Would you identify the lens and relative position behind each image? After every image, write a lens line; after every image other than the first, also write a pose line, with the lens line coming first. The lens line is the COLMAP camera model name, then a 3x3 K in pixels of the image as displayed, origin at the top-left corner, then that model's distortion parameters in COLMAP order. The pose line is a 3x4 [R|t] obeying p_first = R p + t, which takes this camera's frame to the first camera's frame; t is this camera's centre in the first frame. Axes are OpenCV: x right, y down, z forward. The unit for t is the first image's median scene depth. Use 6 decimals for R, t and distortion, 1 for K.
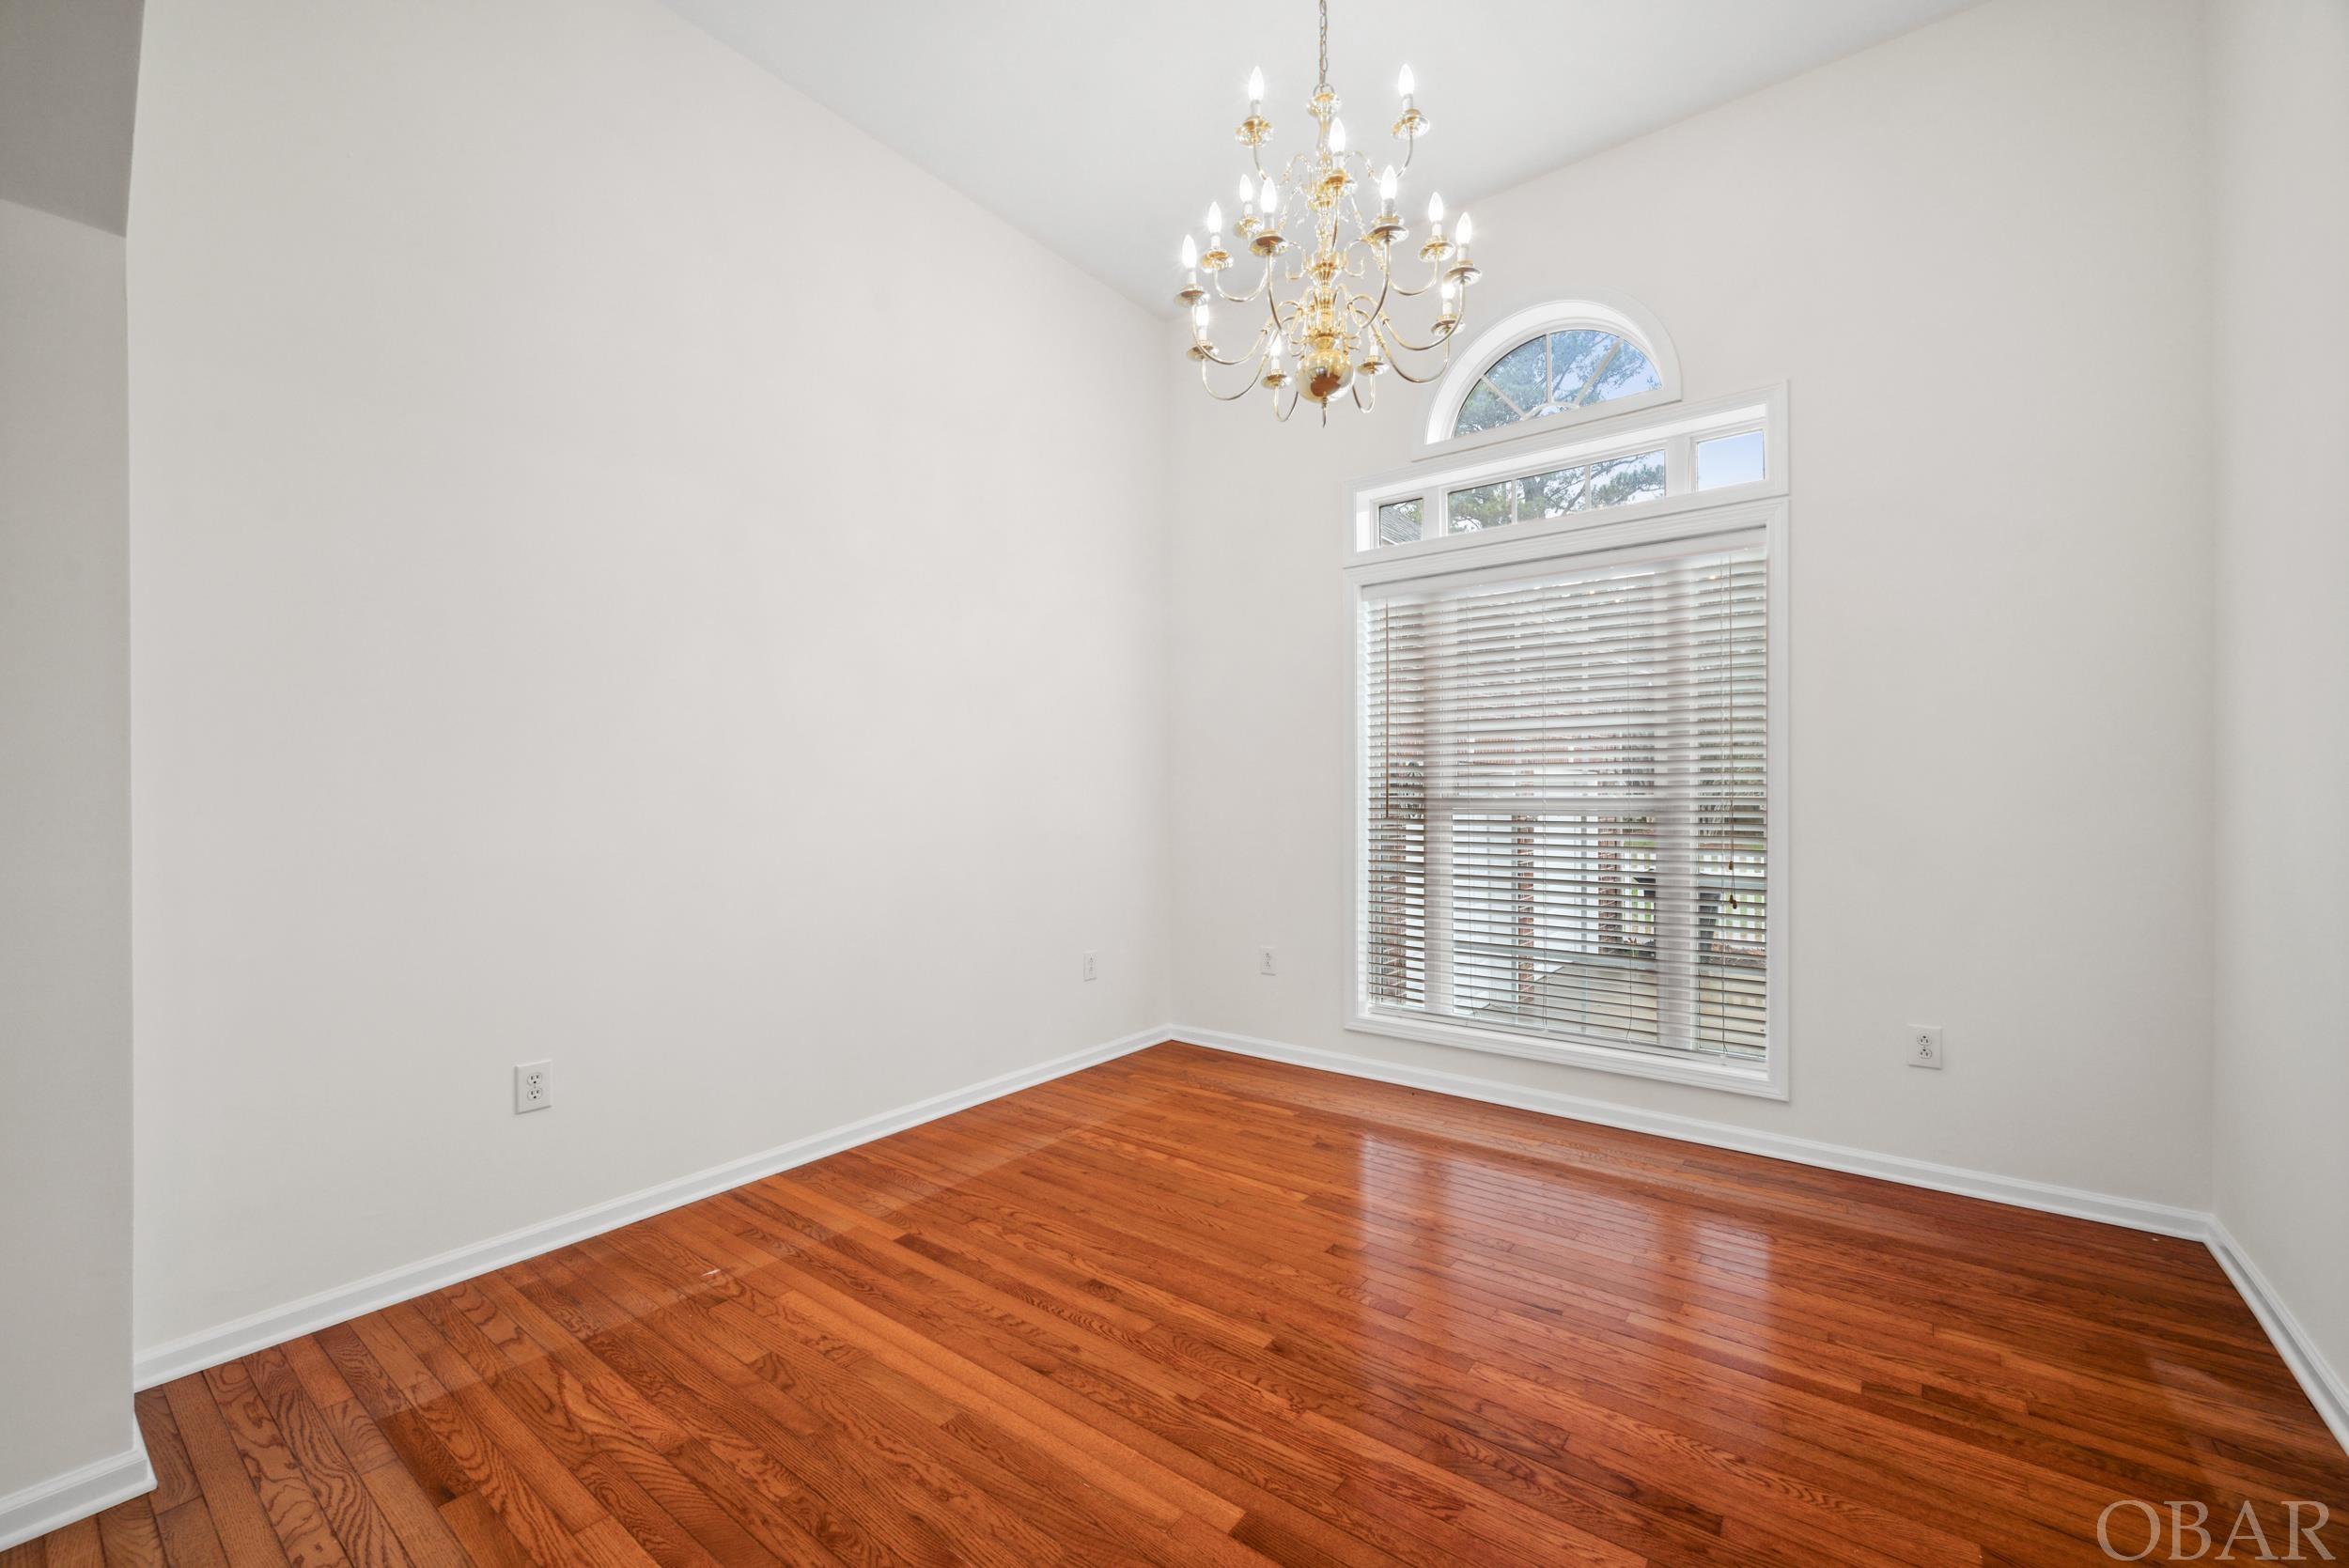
lens RADIAL K [[945.4, 0, 1177.8], [0, 945.4, 789.3], [0, 0, 1]] dist [-0.000482, 0.000306]
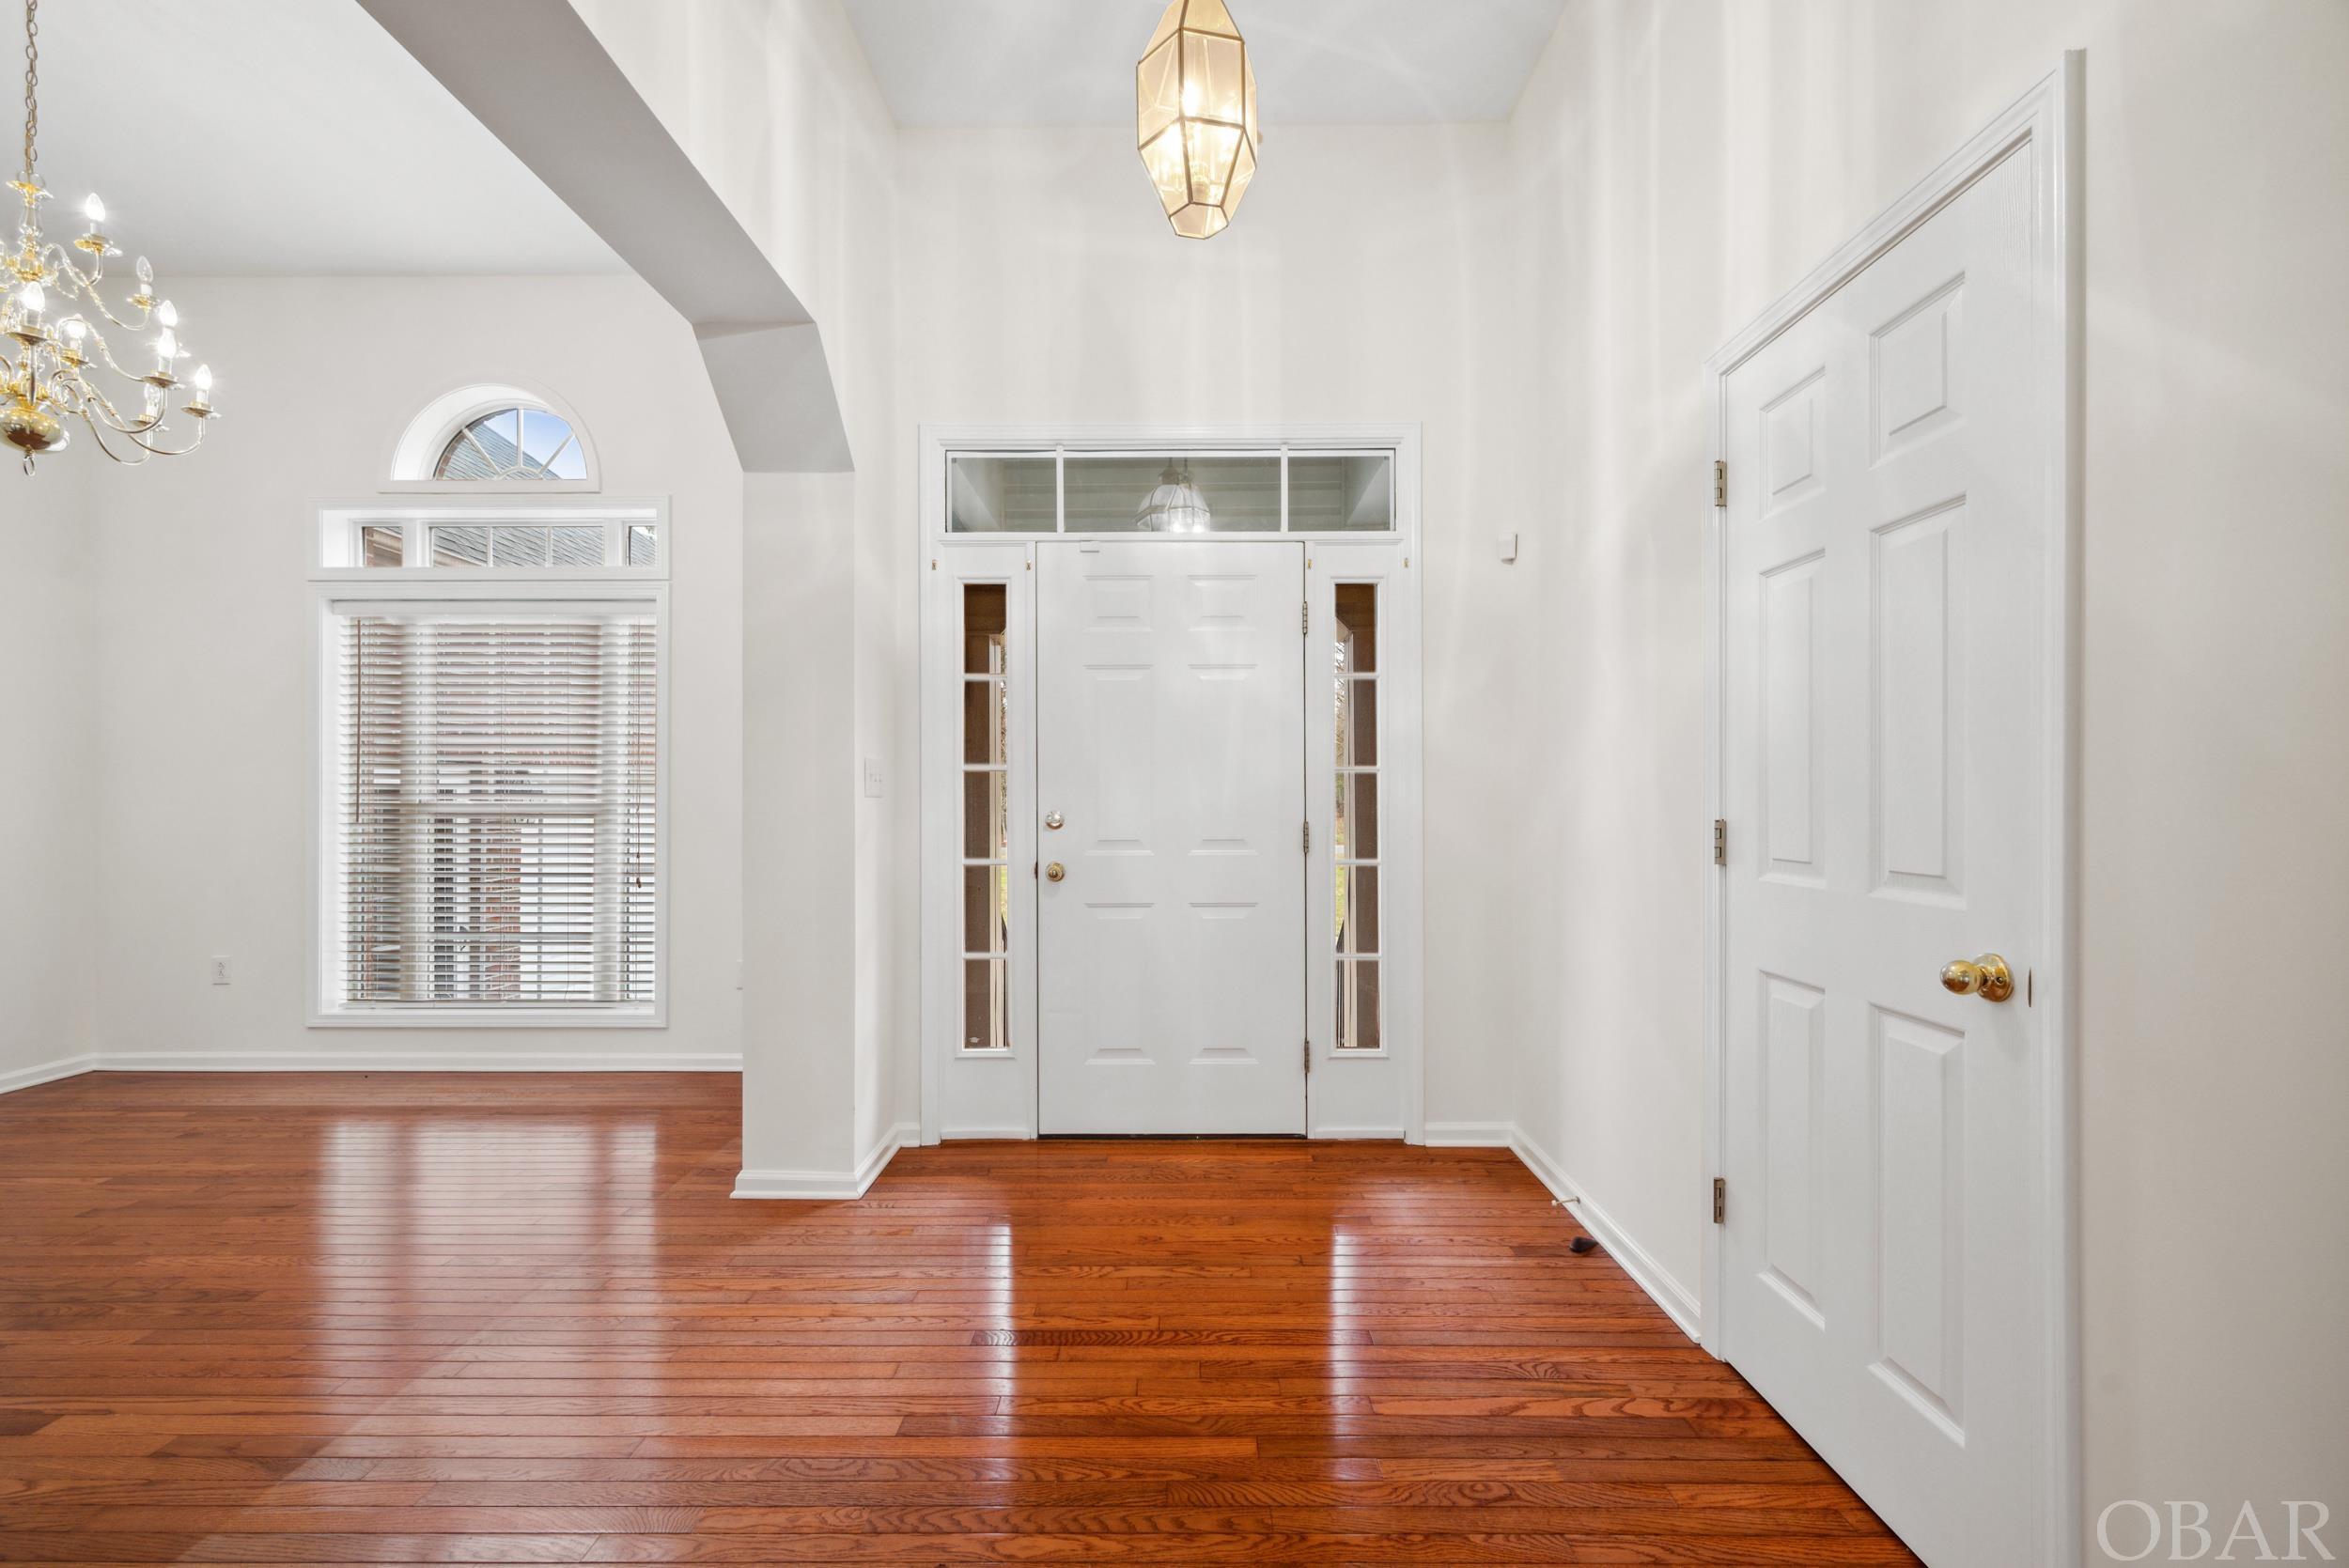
lens RADIAL K [[945.4, 0, 1172.1], [0, 945.4, 790.5], [0, 0, 1]] dist [-0.000482, 0.000306]
pose [[0.796124, 0.005875, 0.605104, 0.327996], [-0.006899, 0.999976, -0.000632, -0.011582], [-0.605094, -0.003672, 0.796146, -0.425742]]
